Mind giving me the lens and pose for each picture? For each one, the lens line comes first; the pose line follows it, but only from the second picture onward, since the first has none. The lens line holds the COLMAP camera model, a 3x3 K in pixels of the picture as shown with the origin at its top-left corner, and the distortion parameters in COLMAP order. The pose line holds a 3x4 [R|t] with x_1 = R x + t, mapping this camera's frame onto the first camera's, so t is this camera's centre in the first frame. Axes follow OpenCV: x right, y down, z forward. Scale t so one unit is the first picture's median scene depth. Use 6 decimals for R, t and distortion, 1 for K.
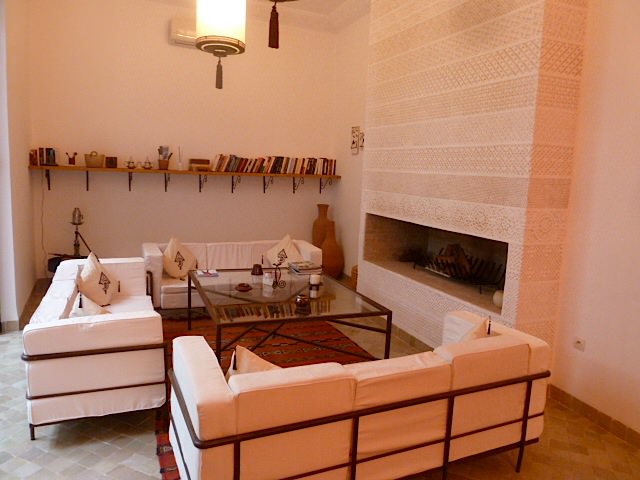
lens RADIAL K [[479.3, 0, 321.0], [0, 479.3, 240.3], [0, 0, 1]] dist [-0.035904, 0.011125]
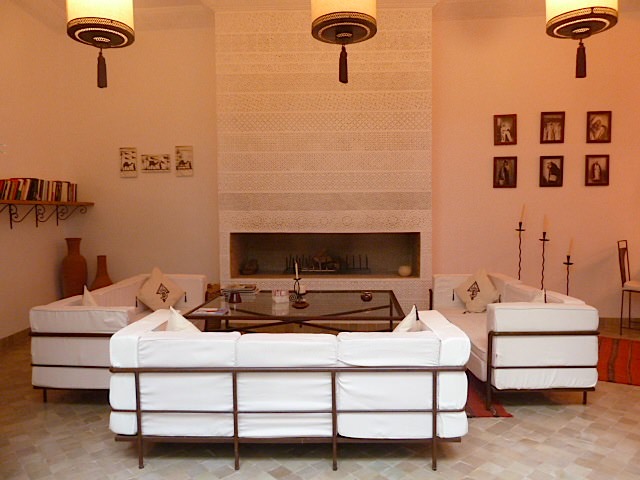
lens RADIAL K [[479.3, 0, 319.7], [0, 479.3, 241.4], [0, 0, 1]] dist [-0.035904, 0.011125]
pose [[0.428960, -0.090718, 0.898757, -0.660926], [0.151239, 0.988113, 0.027554, -0.033235], [-0.890573, 0.124107, 0.437581, 0.326672]]
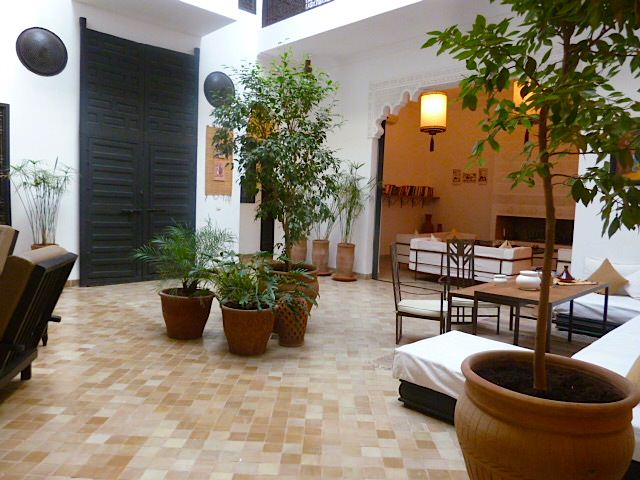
lens RADIAL K [[479.3, 0, 321.7], [0, 479.3, 240.9], [0, 0, 1]] dist [-0.035904, 0.011125]
pose [[0.950166, -0.031508, 0.310148, -1.055833], [0.046167, 0.998131, -0.040036, 0.081997], [-0.308307, 0.052359, 0.949845, -0.566384]]
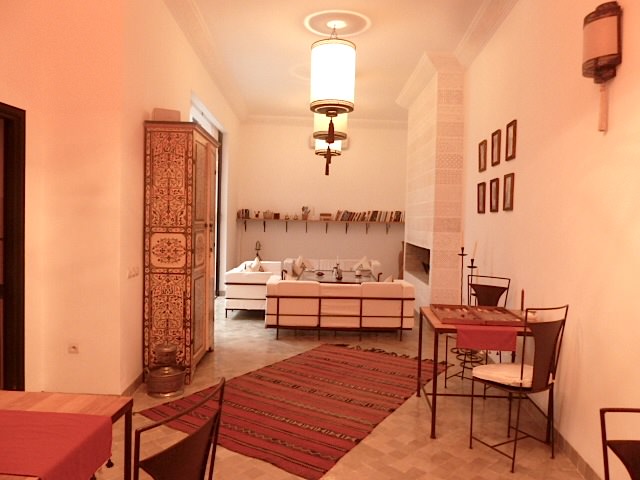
lens RADIAL K [[479.3, 0, 318.1], [0, 479.3, 240.5], [0, 0, 1]] dist [-0.035904, 0.011125]
pose [[0.920479, -0.002428, -0.390784, 0.411791], [-0.041517, 0.993714, -0.103967, 0.109916], [0.388580, 0.111923, 0.914592, -0.588784]]
